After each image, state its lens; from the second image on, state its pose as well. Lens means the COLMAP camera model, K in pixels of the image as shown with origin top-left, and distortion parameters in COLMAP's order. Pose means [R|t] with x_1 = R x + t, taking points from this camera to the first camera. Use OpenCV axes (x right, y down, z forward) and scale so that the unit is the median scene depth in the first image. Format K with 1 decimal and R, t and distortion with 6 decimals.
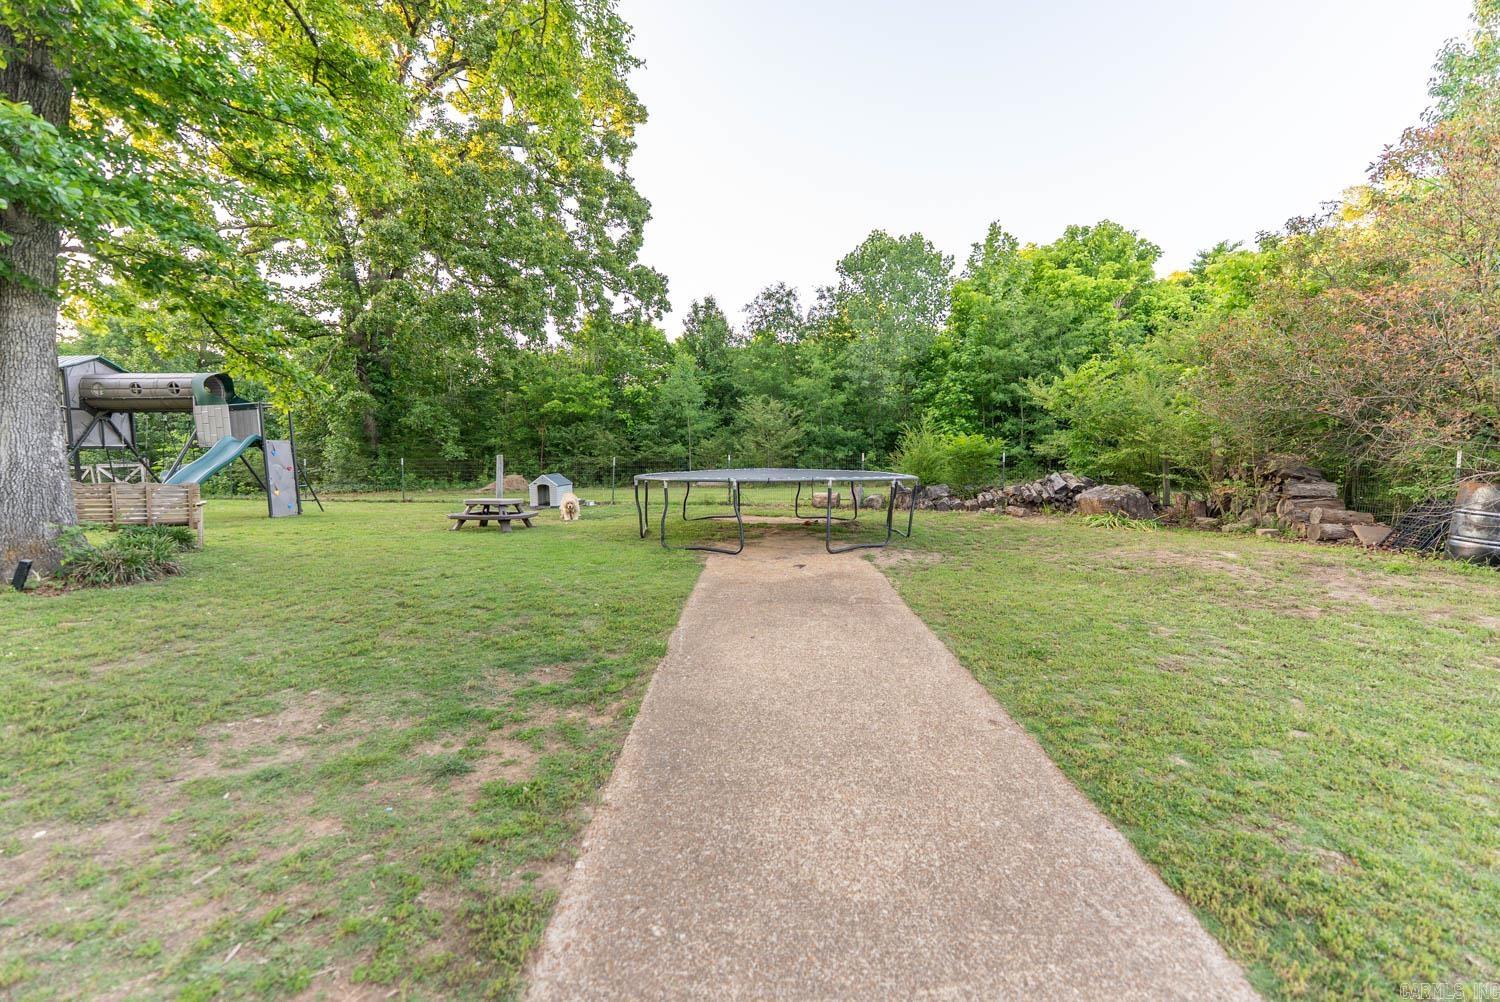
lens RADIAL K [[594.9, 0, 741.0], [0, 594.9, 504.6], [0, 0, 1]] dist [-0.000541, -0.000352]
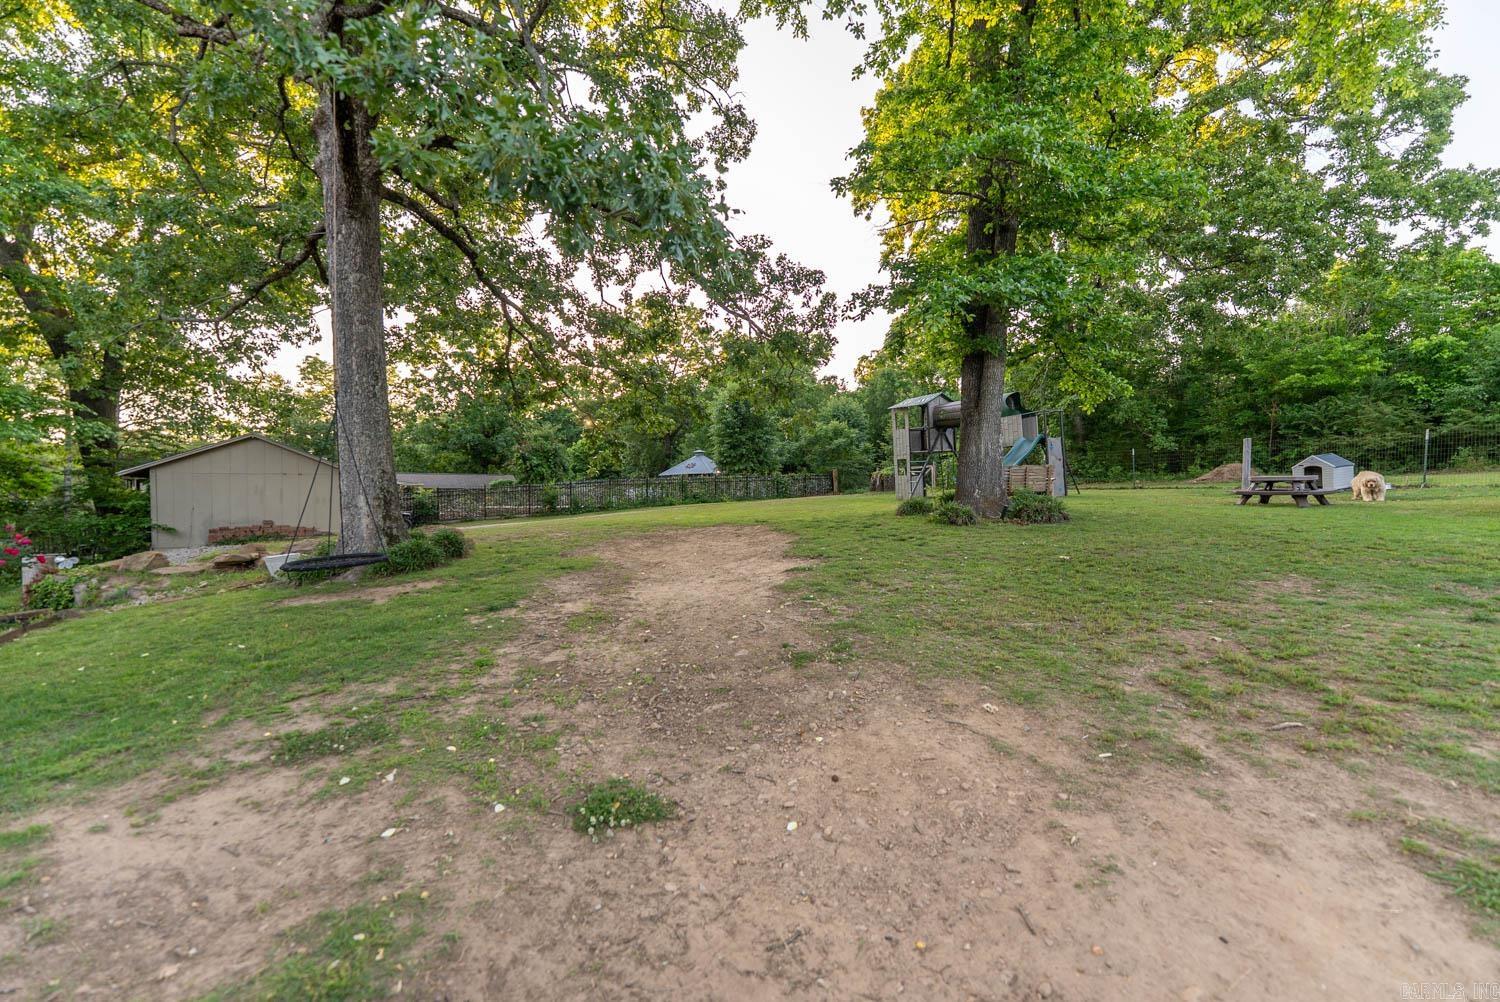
lens RADIAL K [[594.9, 0, 741.0], [0, 594.9, 504.6], [0, 0, 1]] dist [-0.000541, -0.000352]
pose [[0.548019, 0.011373, -0.836388, -0.030425], [-0.014303, 0.999889, 0.004225, 0.019720], [0.836343, 0.009648, 0.548121, -0.131956]]
